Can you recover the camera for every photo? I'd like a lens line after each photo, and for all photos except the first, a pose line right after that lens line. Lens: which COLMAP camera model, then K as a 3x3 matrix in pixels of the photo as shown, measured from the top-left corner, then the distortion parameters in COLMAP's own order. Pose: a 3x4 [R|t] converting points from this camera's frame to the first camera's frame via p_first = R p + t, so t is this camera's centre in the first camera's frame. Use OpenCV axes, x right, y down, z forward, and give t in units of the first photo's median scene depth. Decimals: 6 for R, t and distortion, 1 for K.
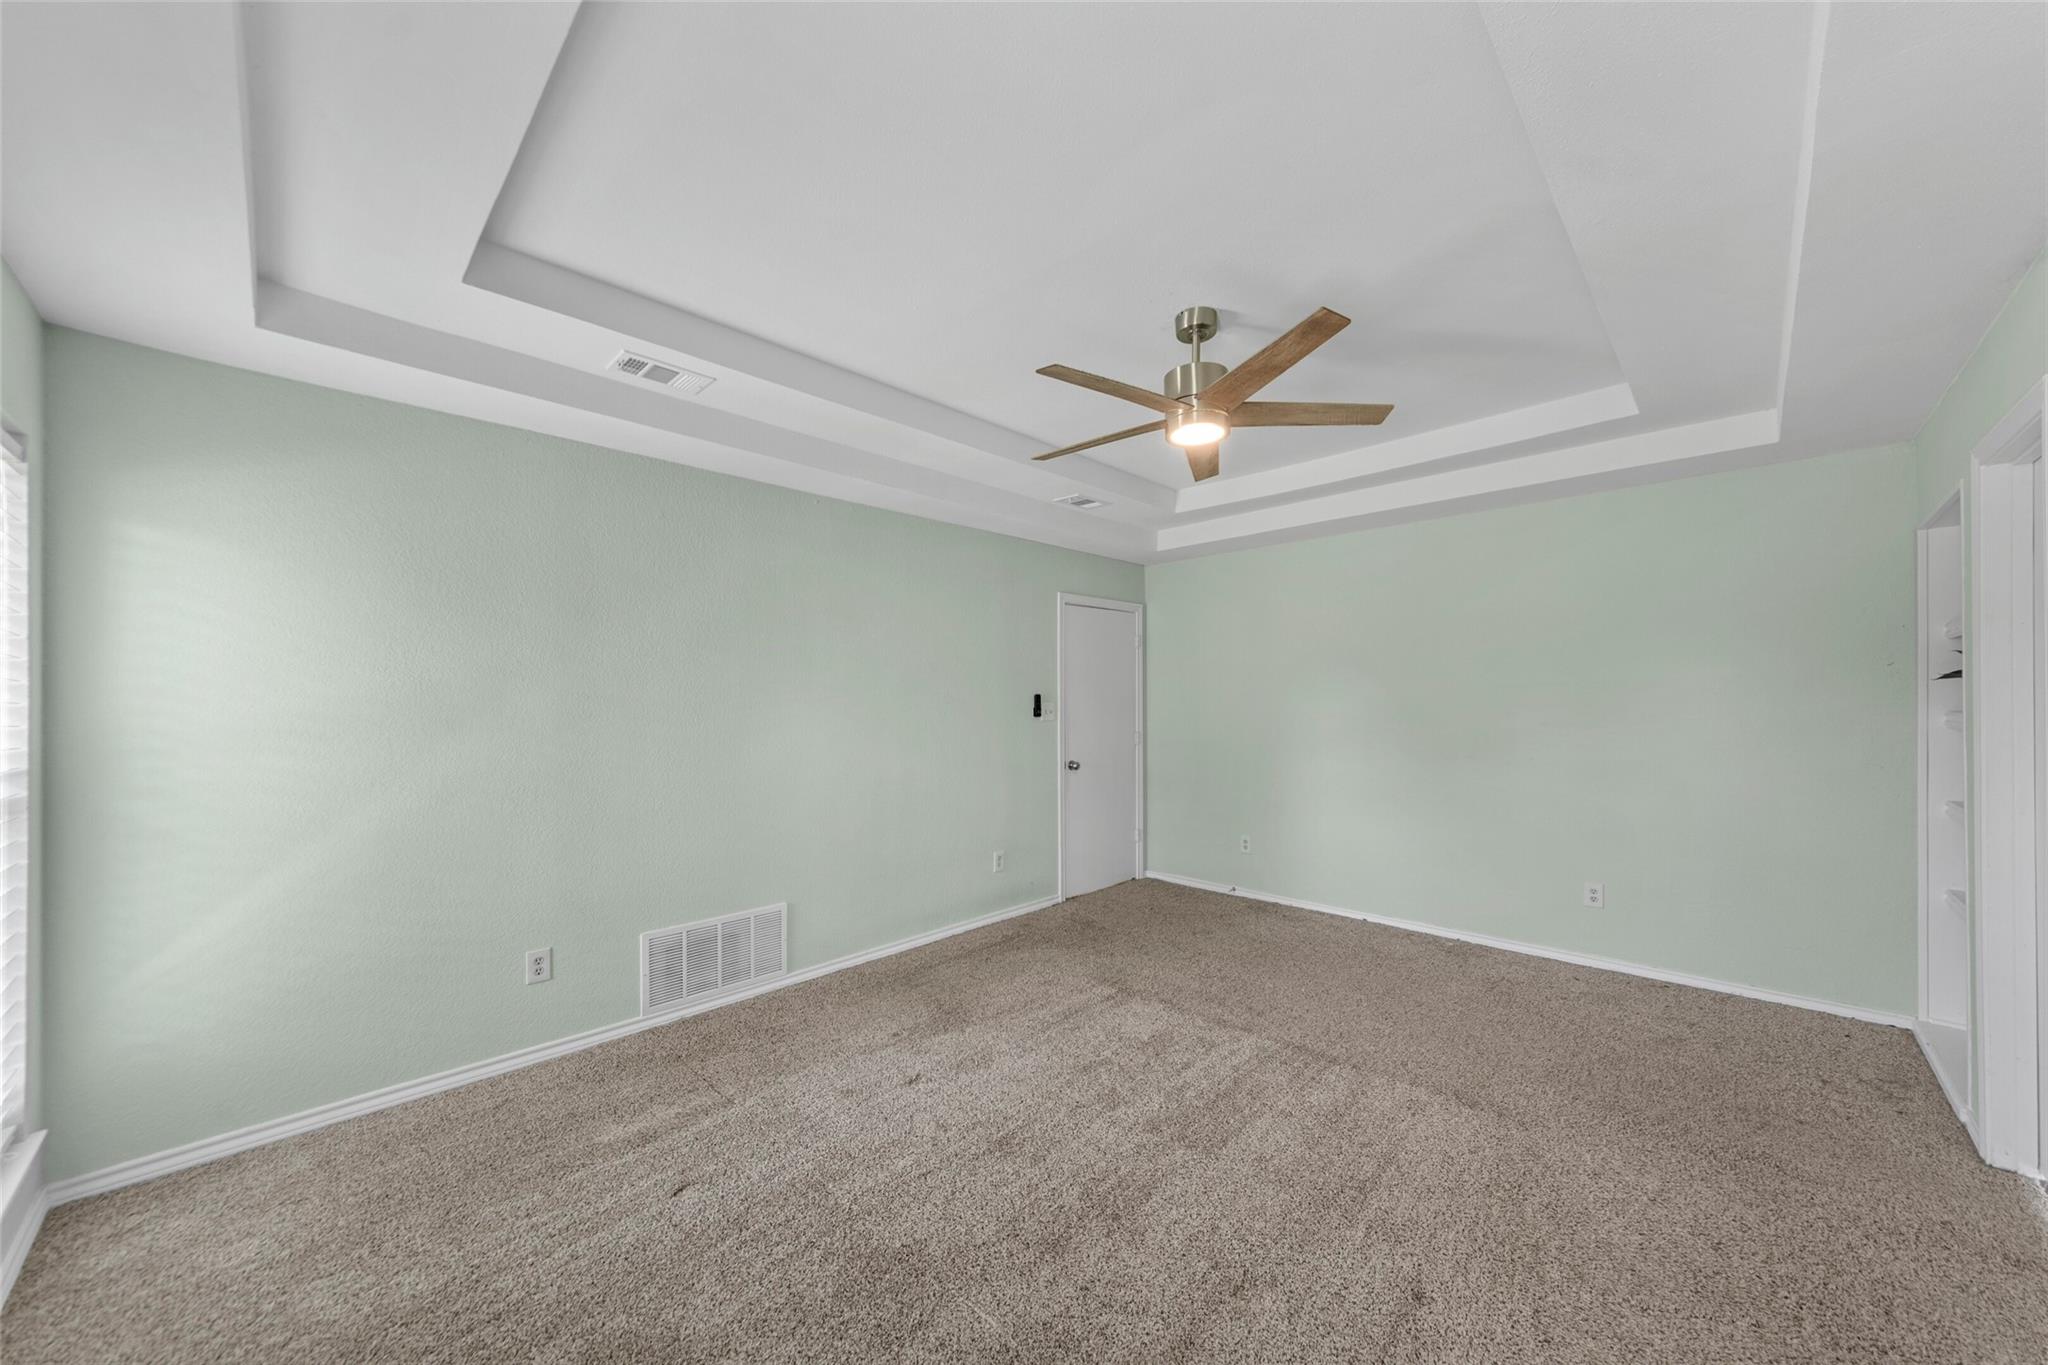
lens RADIAL K [[729.0, 0, 1026.1], [0, 729.0, 690.7], [0, 0, 1]] dist [-0.001599, -0.000095]
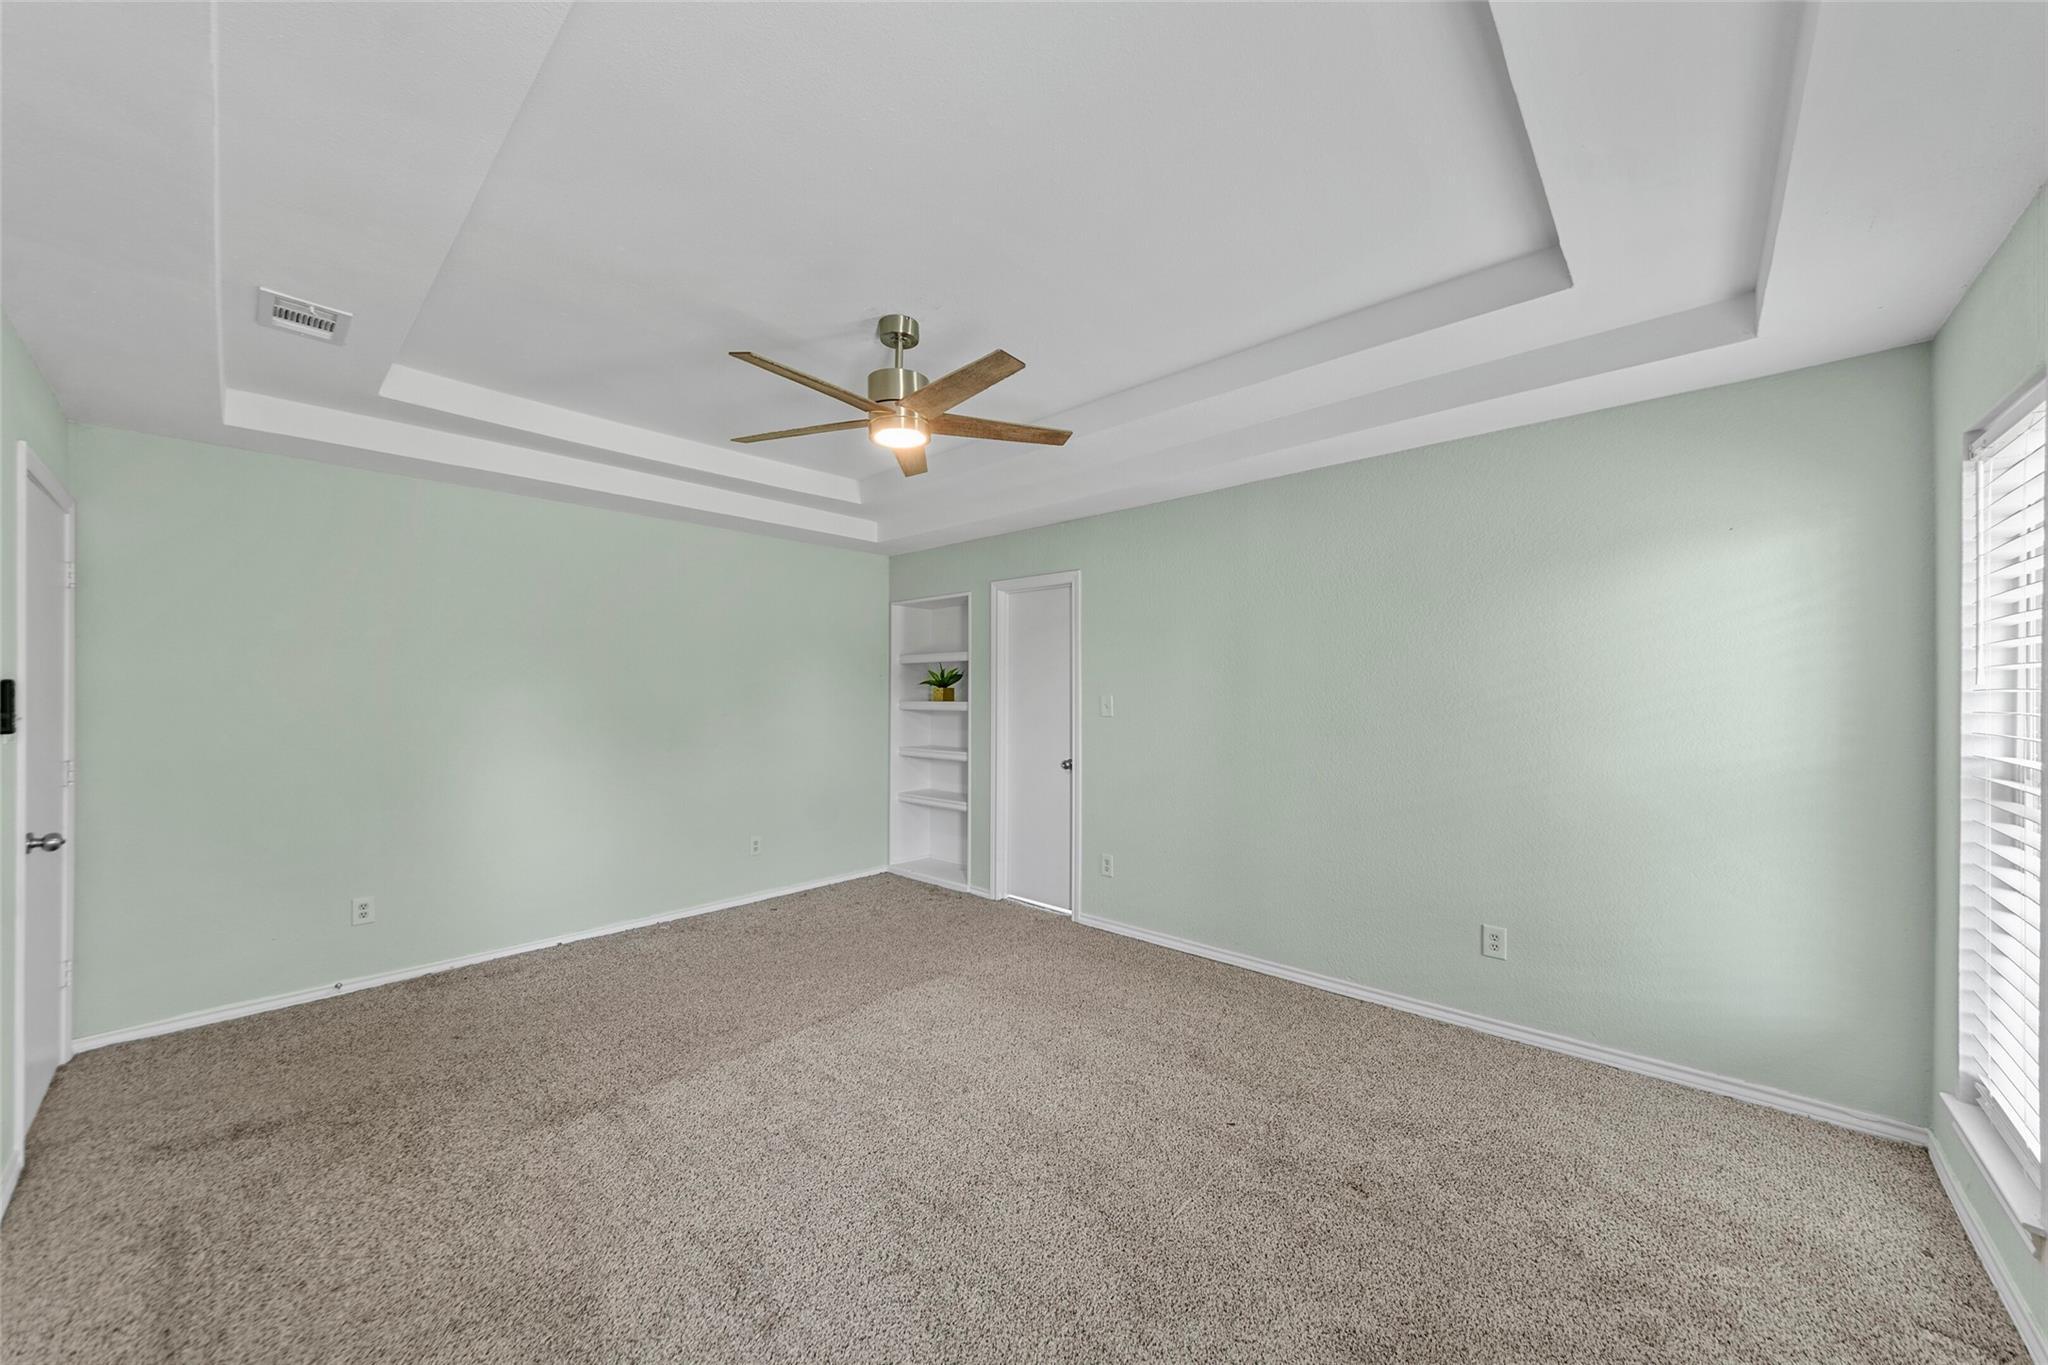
lens RADIAL K [[729.0, 0, 1026.1], [0, 729.0, 690.7], [0, 0, 1]] dist [-0.001599, -0.000095]
pose [[-0.039128, 0.012429, 0.999157, -0.544604], [-0.008145, 0.999885, -0.012757, 0.016822], [-0.999201, -0.008638, -0.039023, 0.577839]]
